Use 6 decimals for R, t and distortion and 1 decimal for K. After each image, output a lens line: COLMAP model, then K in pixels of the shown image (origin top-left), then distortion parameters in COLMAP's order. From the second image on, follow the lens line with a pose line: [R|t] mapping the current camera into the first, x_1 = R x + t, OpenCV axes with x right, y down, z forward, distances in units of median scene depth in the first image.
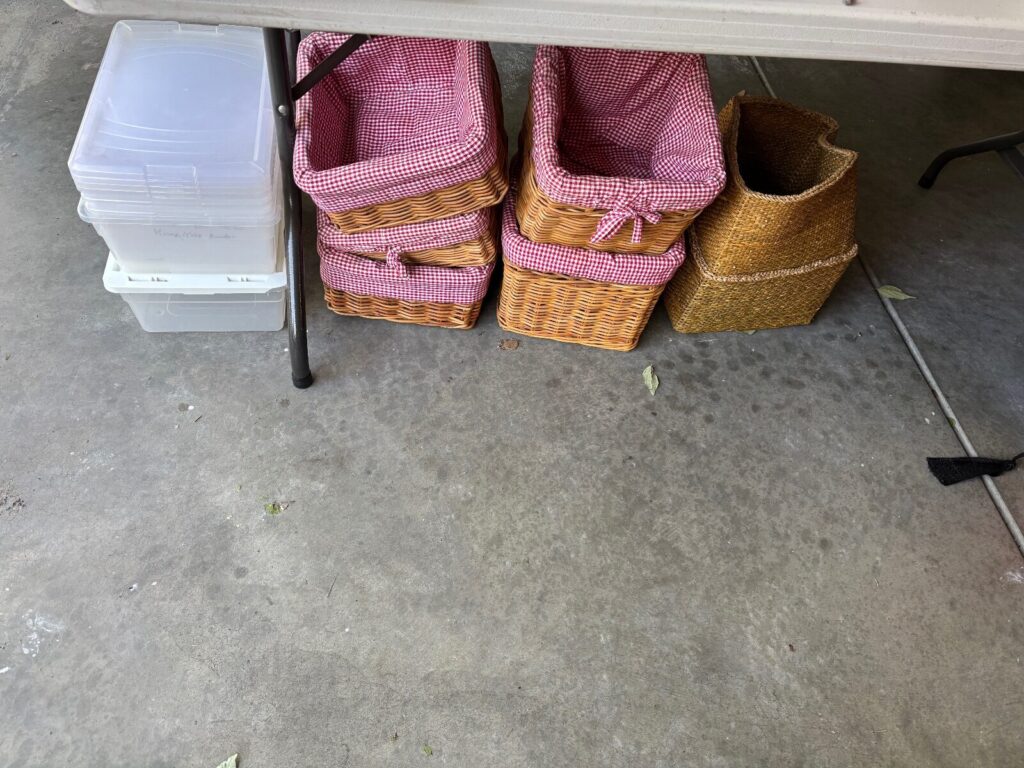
lens RADIAL K [[782.3, 0, 511.3], [0, 782.3, 404.1], [0, 0, 1]] dist [0.074141, -0.084325]
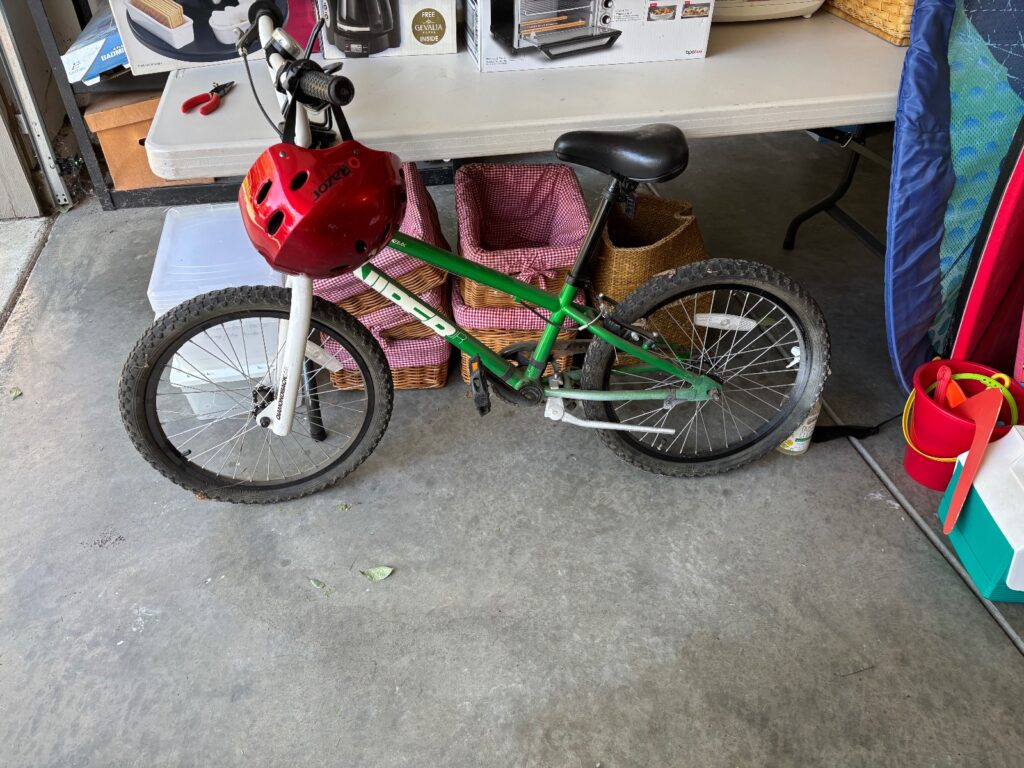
lens RADIAL K [[758.5, 0, 512.0], [0, 758.5, 384.0], [0, 0, 1]] dist [0.072116, -0.088129]
pose [[0.988449, -0.151549, 0.001478, 0.078487], [0.148295, 0.965124, -0.215742, 0.243849], [0.031269, 0.213469, 0.976449, -0.307761]]
